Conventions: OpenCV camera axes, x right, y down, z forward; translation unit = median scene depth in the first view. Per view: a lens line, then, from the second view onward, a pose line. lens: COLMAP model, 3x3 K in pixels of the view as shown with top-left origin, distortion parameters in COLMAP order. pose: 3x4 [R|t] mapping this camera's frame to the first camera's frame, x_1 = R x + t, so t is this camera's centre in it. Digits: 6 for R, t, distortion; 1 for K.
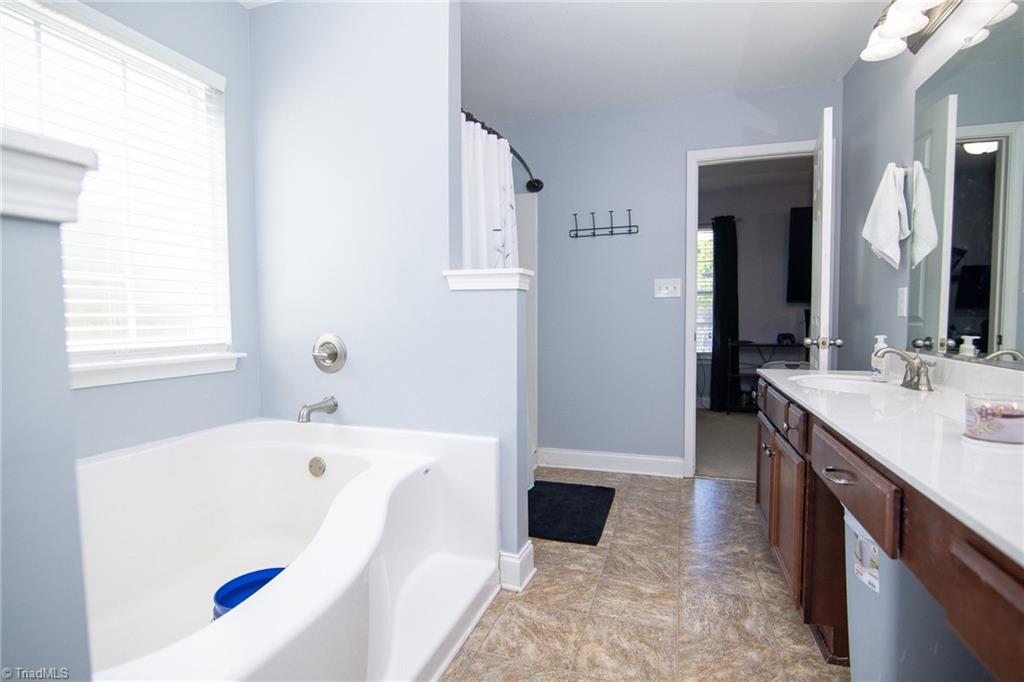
lens RADIAL K [[512.3, 0, 506.9], [0, 512.3, 341.8], [0, 0, 1]] dist [0.003796, 0.000420]
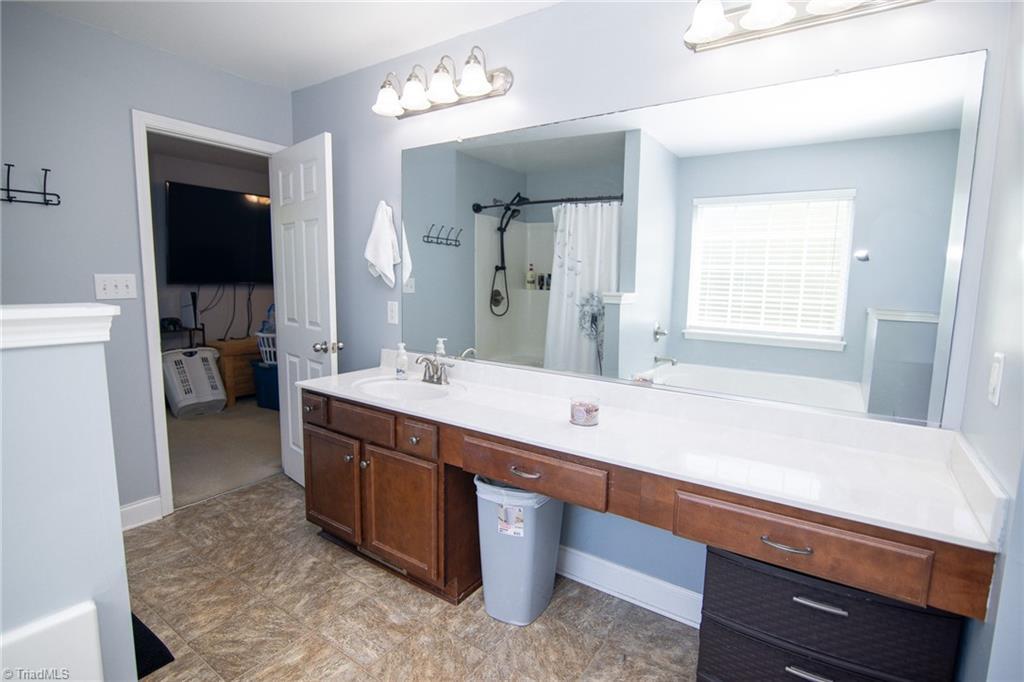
lens RADIAL K [[512.3, 0, 505.4], [0, 512.3, 335.8], [0, 0, 1]] dist [0.003796, 0.000420]
pose [[0.288543, -0.106707, 0.951502, -0.423402], [0.027034, 0.994282, 0.103307, -0.162413], [-0.957085, -0.004085, 0.289778, 0.402011]]
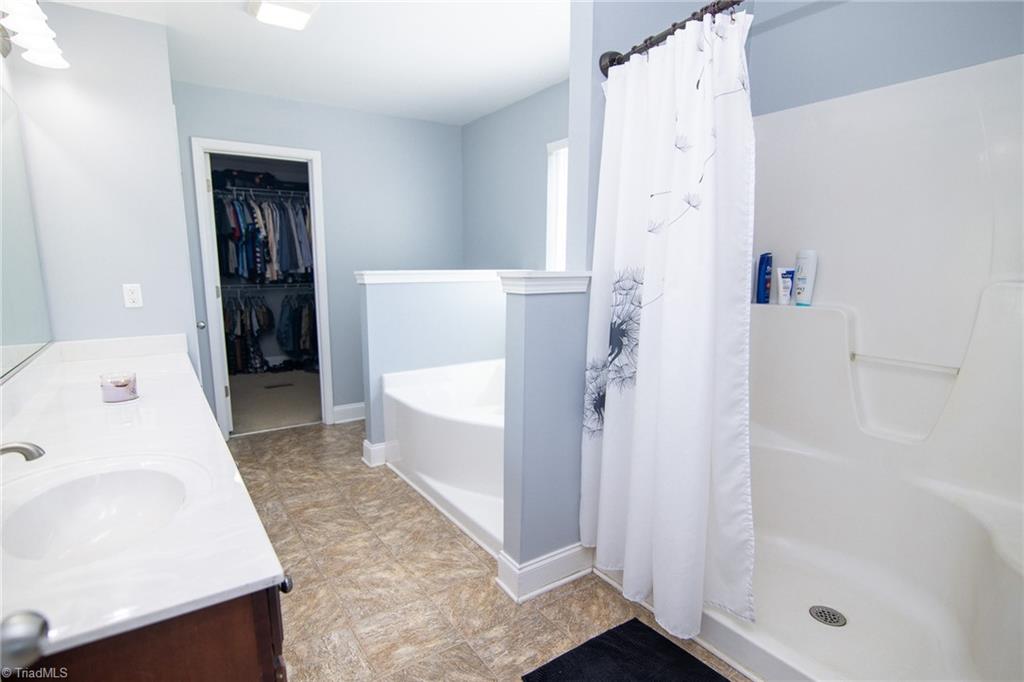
lens RADIAL K [[512.3, 0, 510.1], [0, 512.3, 335.8], [0, 0, 1]] dist [0.003796, 0.000420]
pose [[-0.595825, 0.107537, -0.795883, 0.821727], [-0.040786, 0.985664, 0.163713, -0.190503], [0.802078, 0.130006, -0.582897, 1.620890]]
